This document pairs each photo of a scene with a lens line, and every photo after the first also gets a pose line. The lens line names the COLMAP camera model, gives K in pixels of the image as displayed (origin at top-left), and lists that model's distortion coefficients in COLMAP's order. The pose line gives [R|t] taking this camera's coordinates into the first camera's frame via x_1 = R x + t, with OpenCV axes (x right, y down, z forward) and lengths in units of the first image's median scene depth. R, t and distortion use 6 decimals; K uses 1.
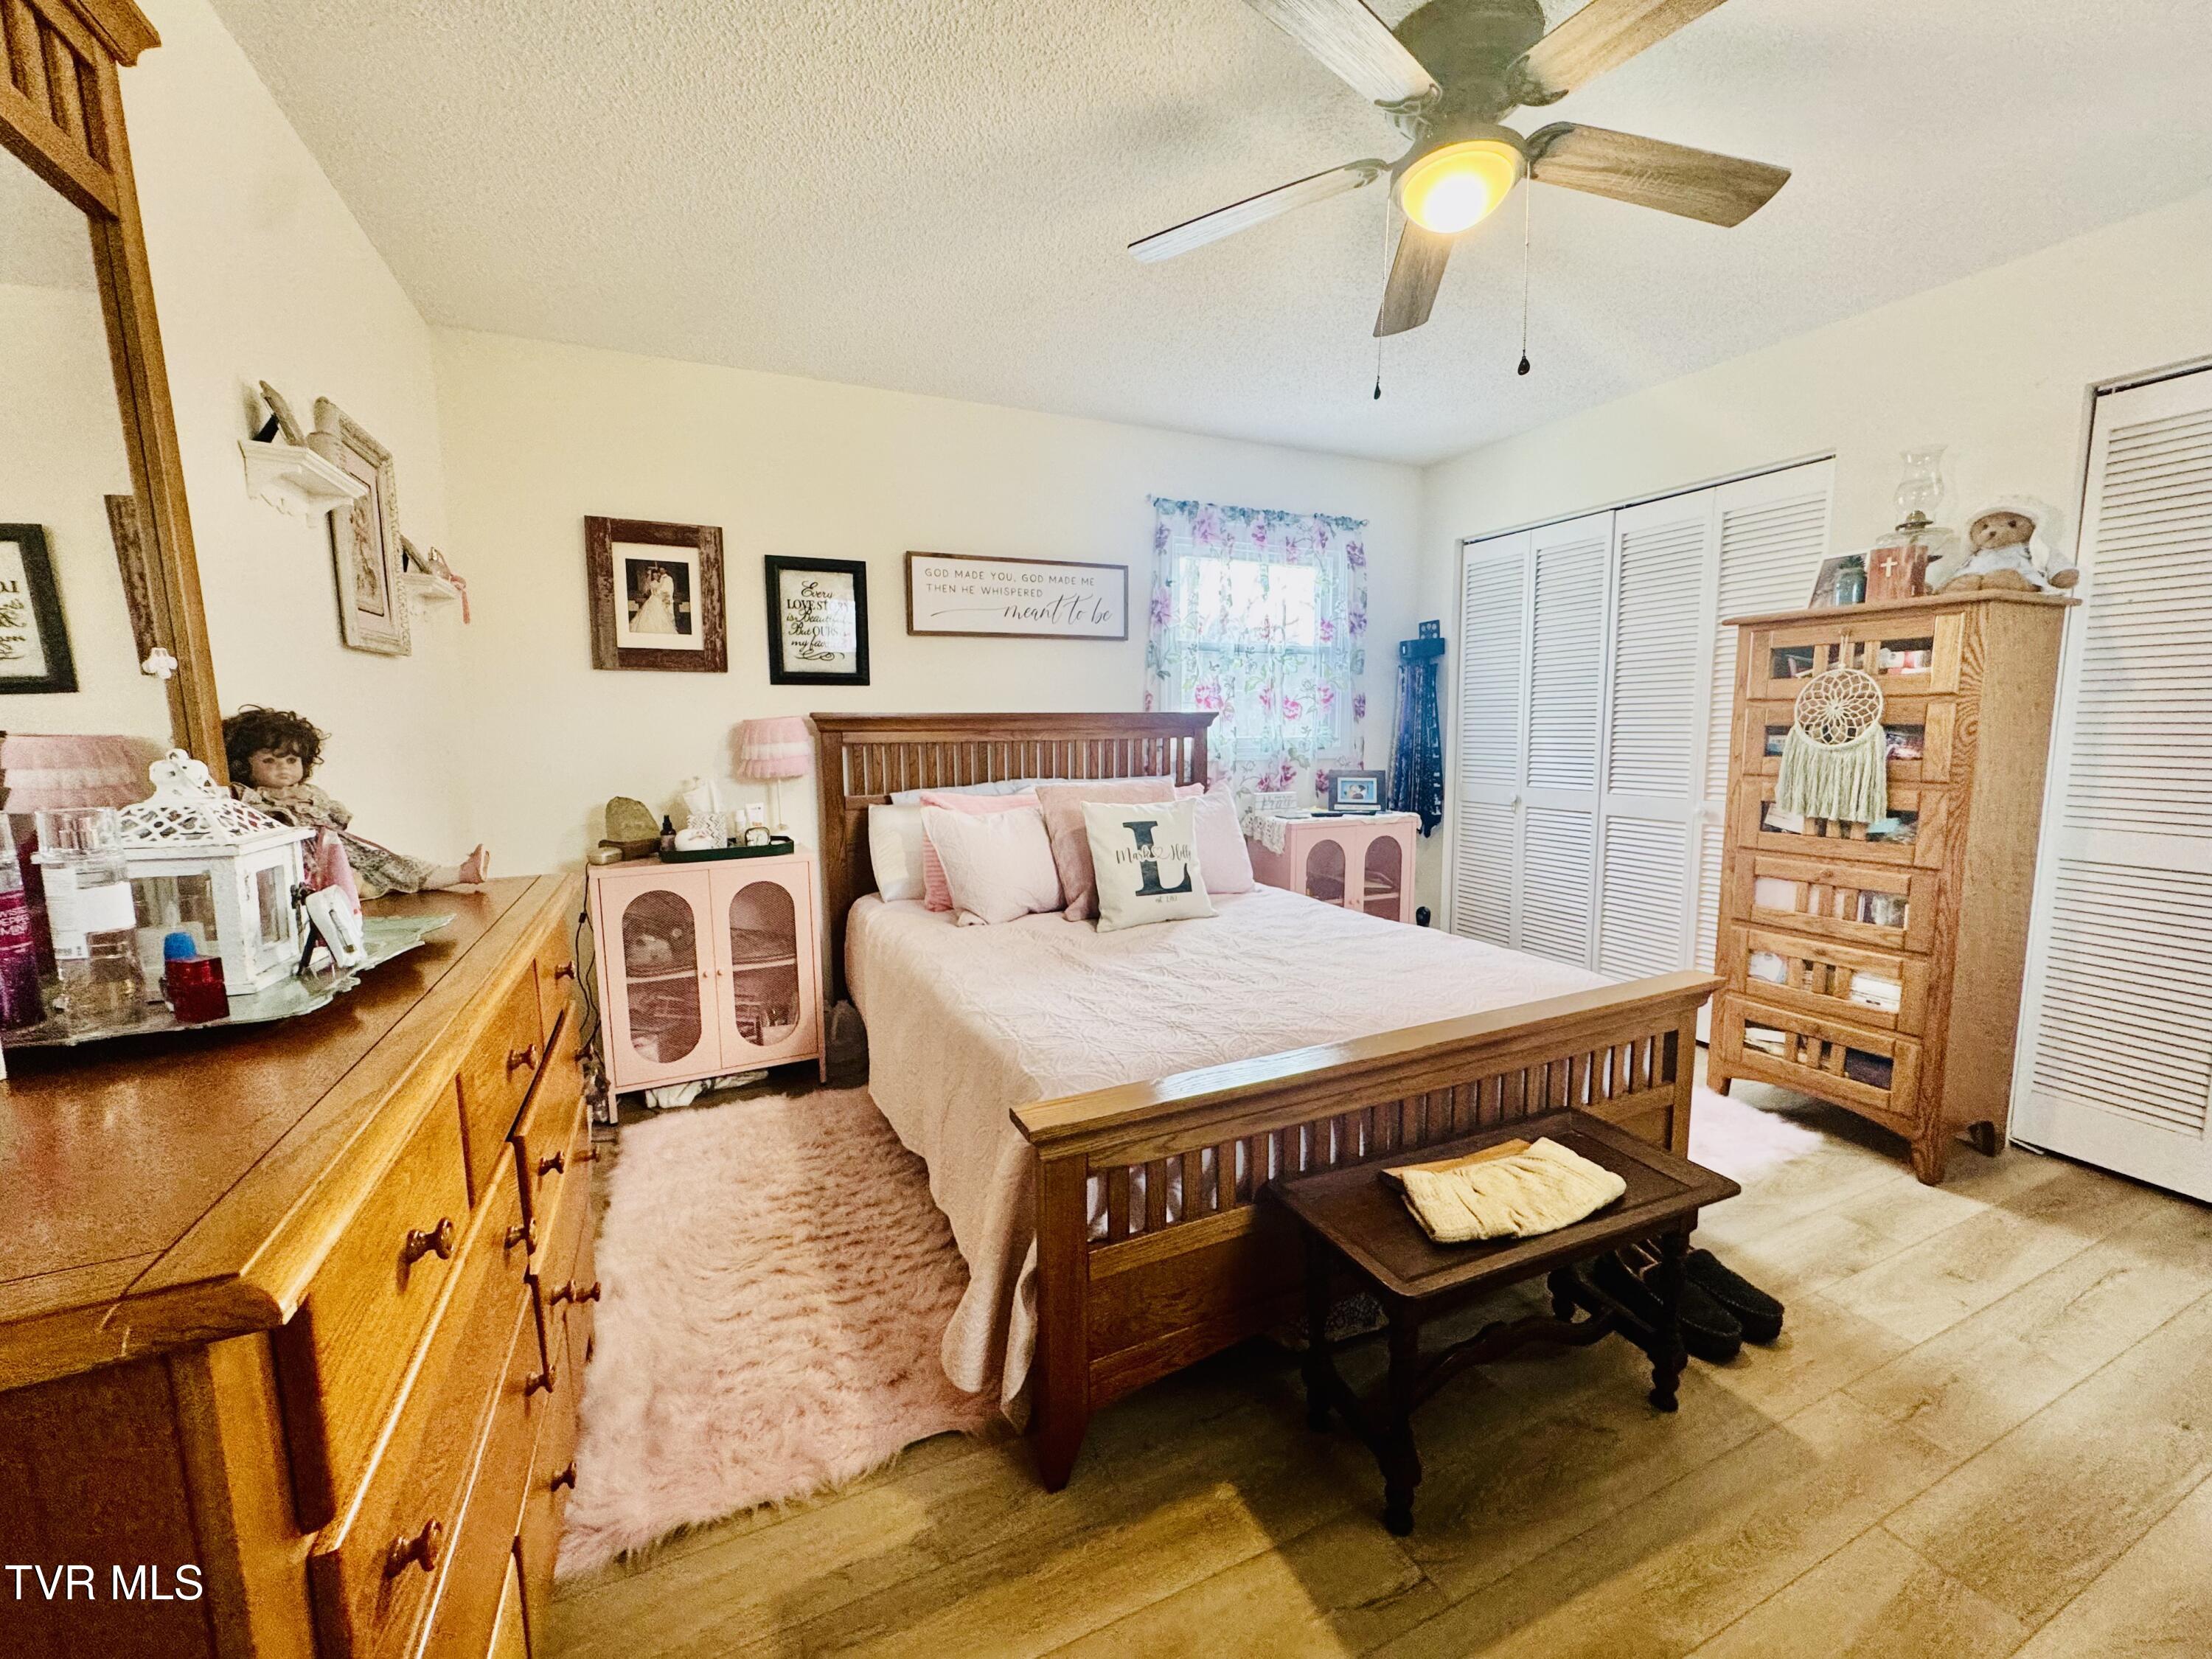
lens RADIAL K [[881.4, 0, 1103.7], [0, 881.4, 827.7], [0, 0, 1]] dist [-0.002562, 0.000420]
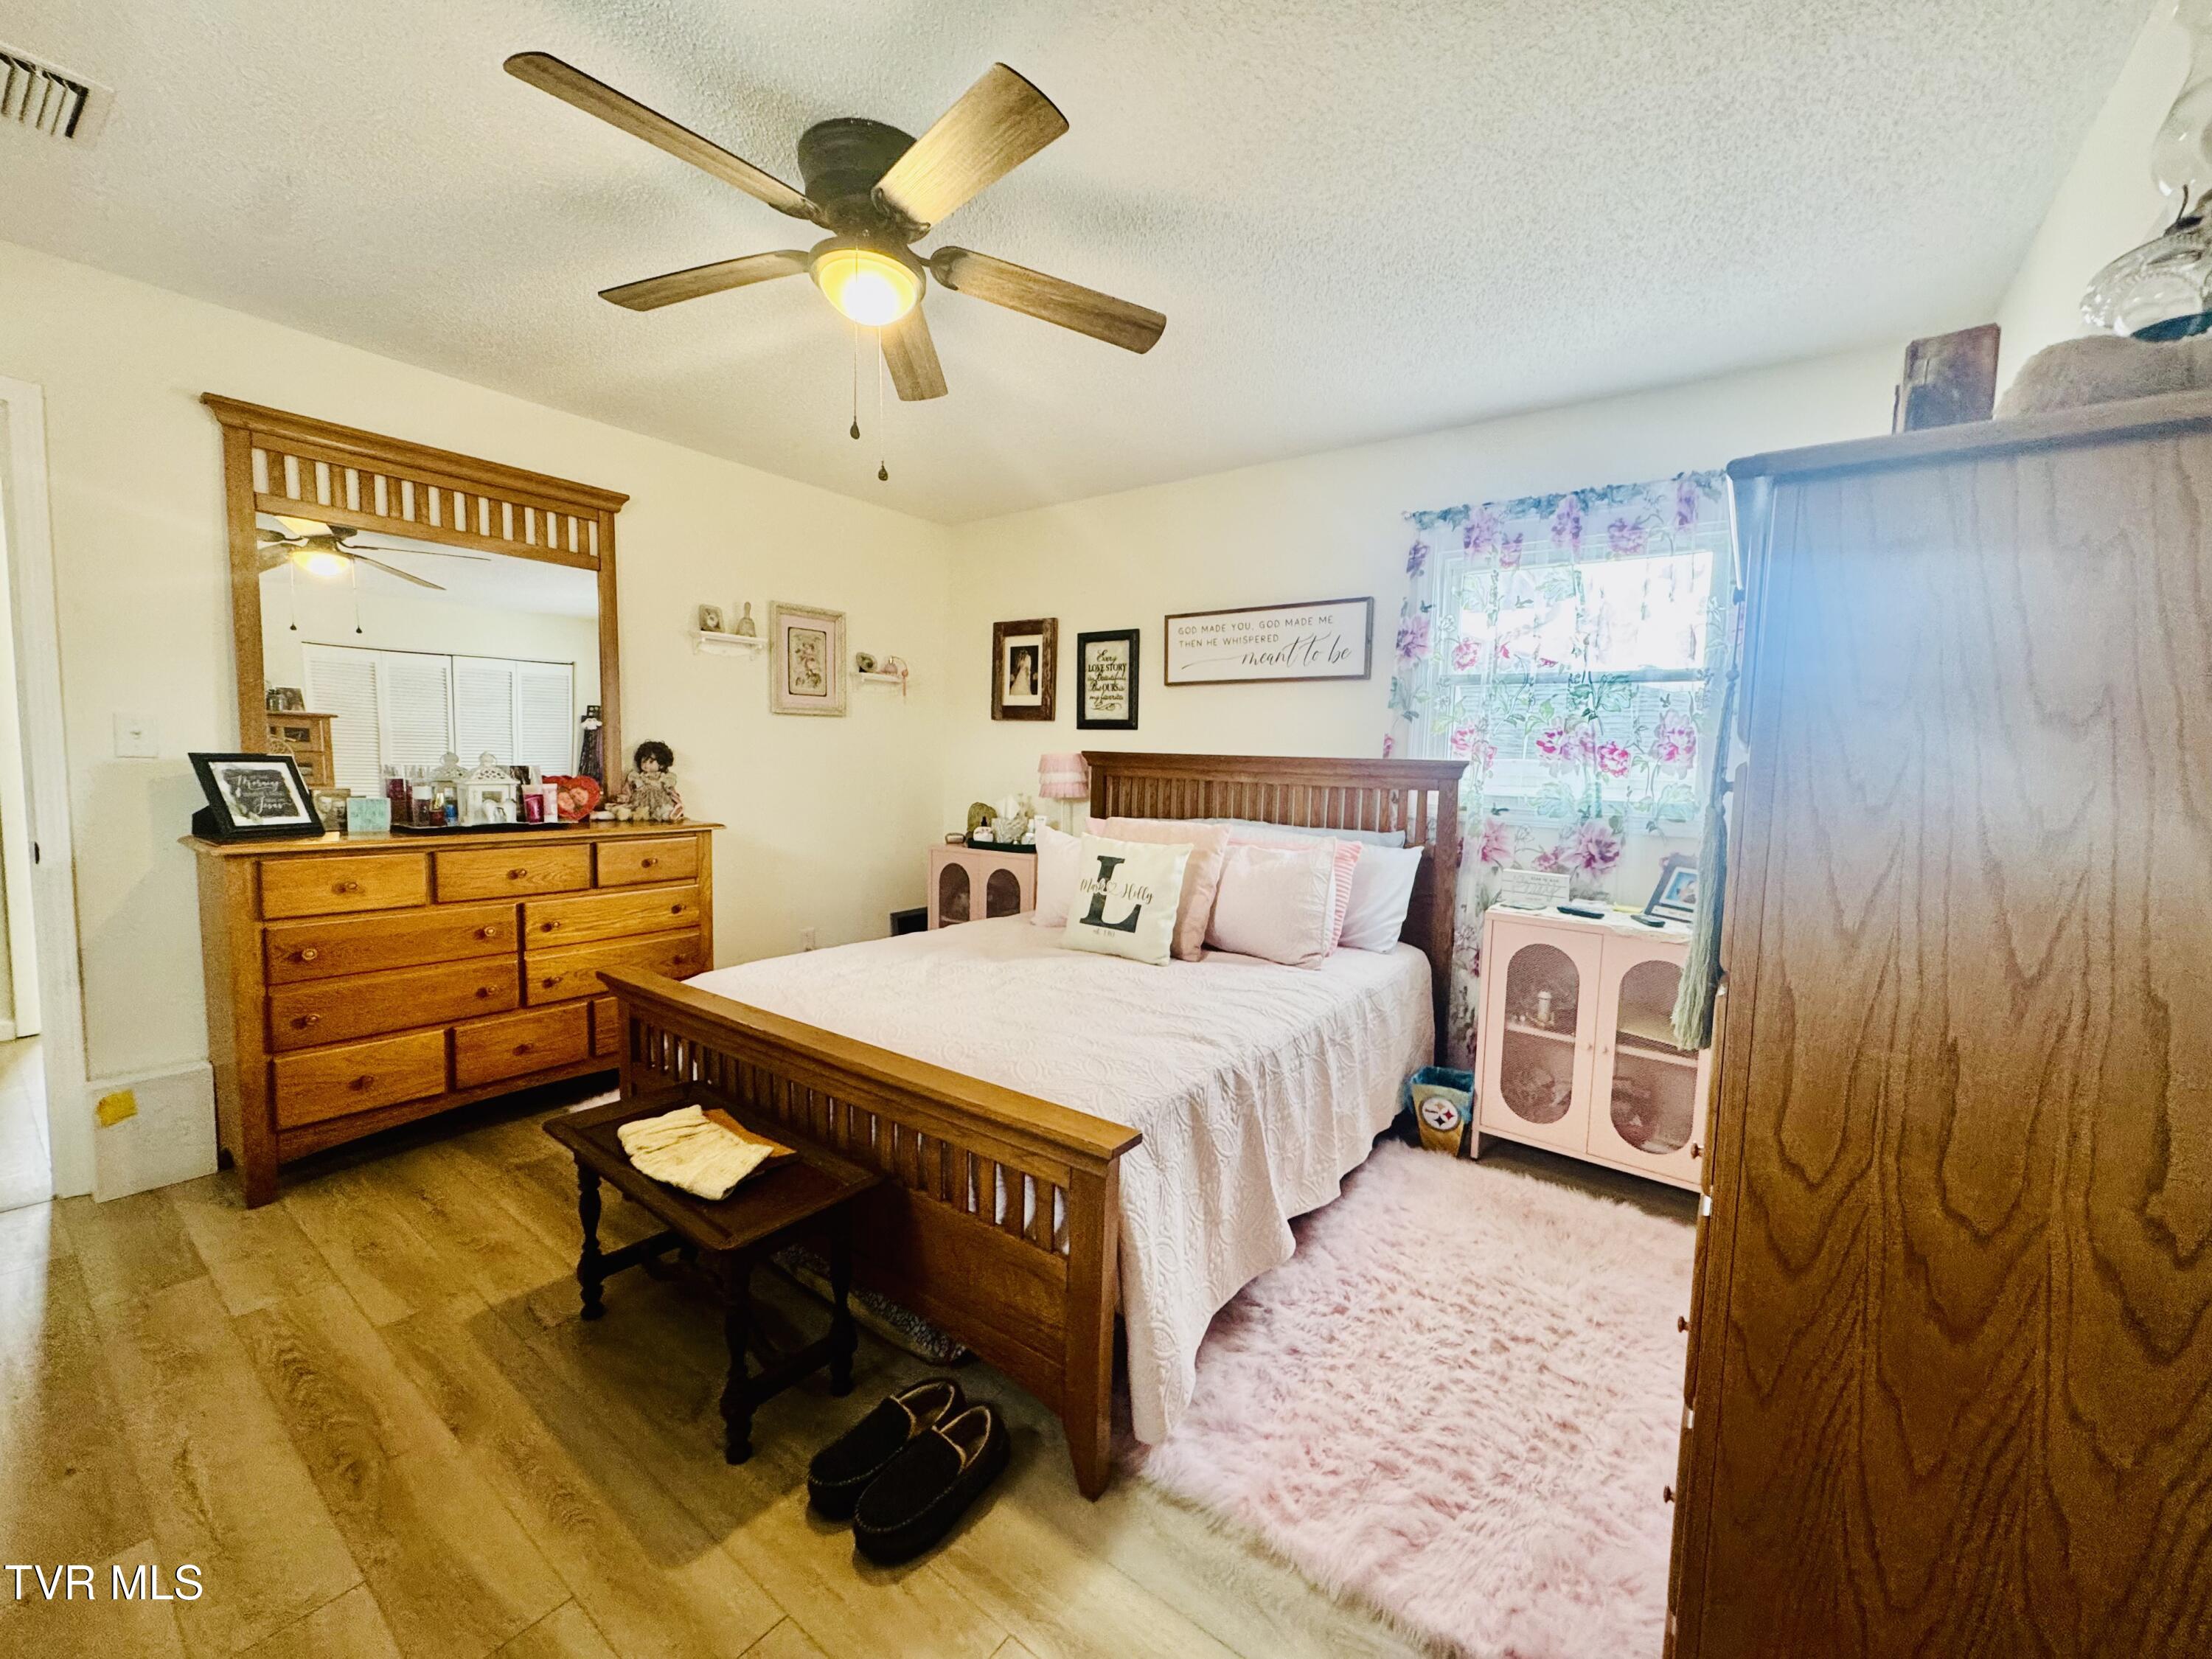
lens RADIAL K [[881.4, 0, 1103.7], [0, 881.4, 827.7], [0, 0, 1]] dist [-0.002562, 0.000420]
pose [[0.481076, 0.092677, -0.871766, 0.785489], [-0.135840, 0.990267, 0.030313, -0.059552], [0.866091, 0.103838, 0.488983, 0.387542]]
